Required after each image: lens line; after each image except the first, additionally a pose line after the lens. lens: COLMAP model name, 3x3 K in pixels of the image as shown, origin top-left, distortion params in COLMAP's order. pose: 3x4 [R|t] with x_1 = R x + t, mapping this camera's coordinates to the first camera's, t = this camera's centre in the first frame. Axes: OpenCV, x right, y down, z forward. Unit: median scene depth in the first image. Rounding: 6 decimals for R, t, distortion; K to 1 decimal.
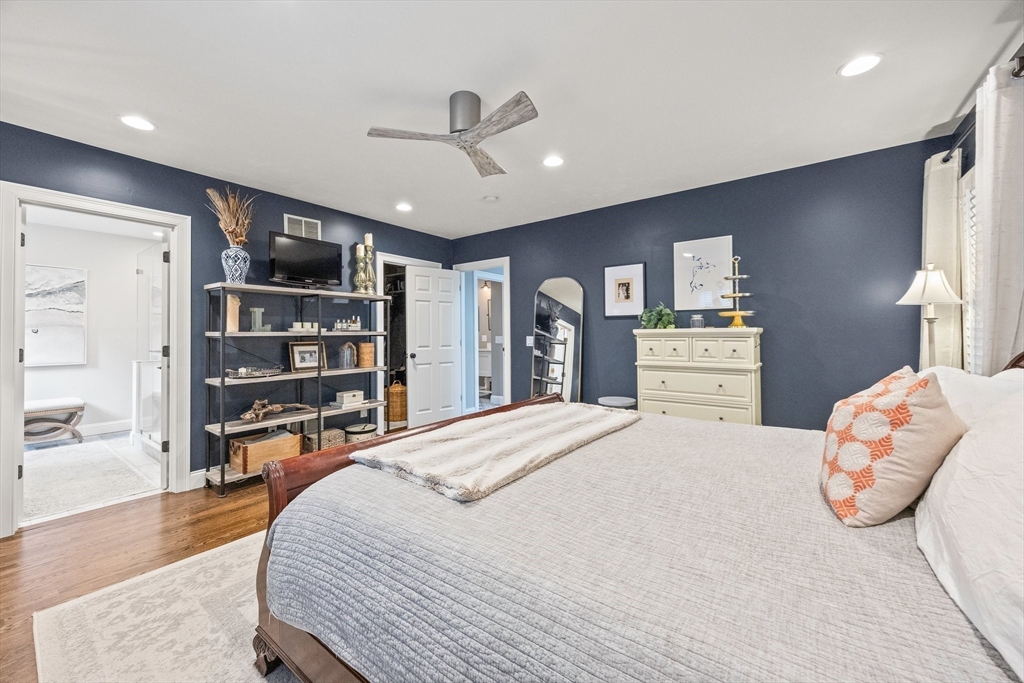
lens RADIAL K [[391.9, 0, 500.3], [0, 391.9, 329.7], [0, 0, 1]] dist [-0.006781, 0.000612]
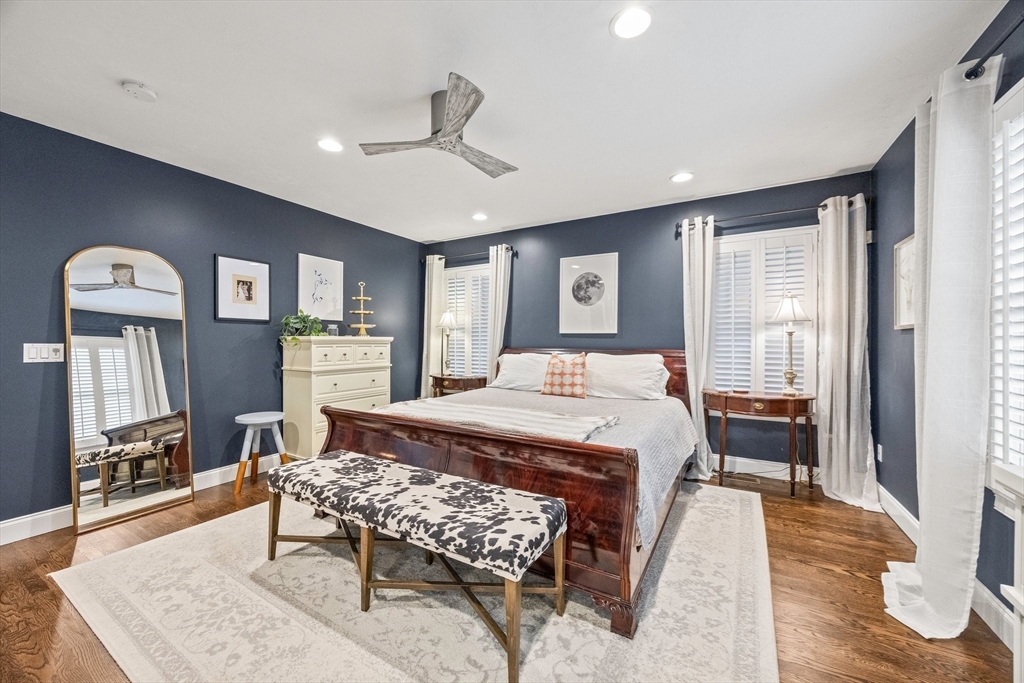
lens RADIAL K [[391.9, 0, 505.3], [0, 391.9, 343.0], [0, 0, 1]] dist [-0.006781, 0.000612]
pose [[-0.113475, 0.003747, 0.993534, -0.901868], [-0.013303, 0.999898, -0.005290, 0.020114], [-0.993452, -0.013817, -0.113413, 0.802591]]
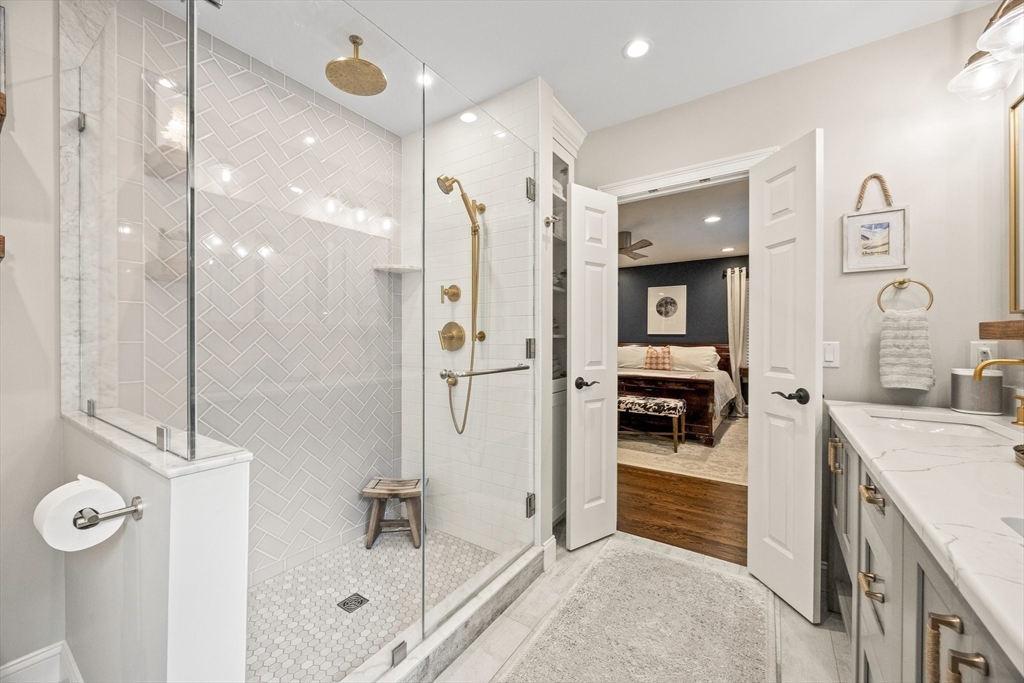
lens RADIAL K [[391.9, 0, 510.8], [0, 391.9, 340.8], [0, 0, 1]] dist [-0.006781, 0.000612]
pose [[-0.051495, 0.001409, 0.998672, -1.953333], [-0.012967, 0.999914, -0.002080, 0.031921], [-0.998589, -0.013057, -0.051472, 1.491304]]
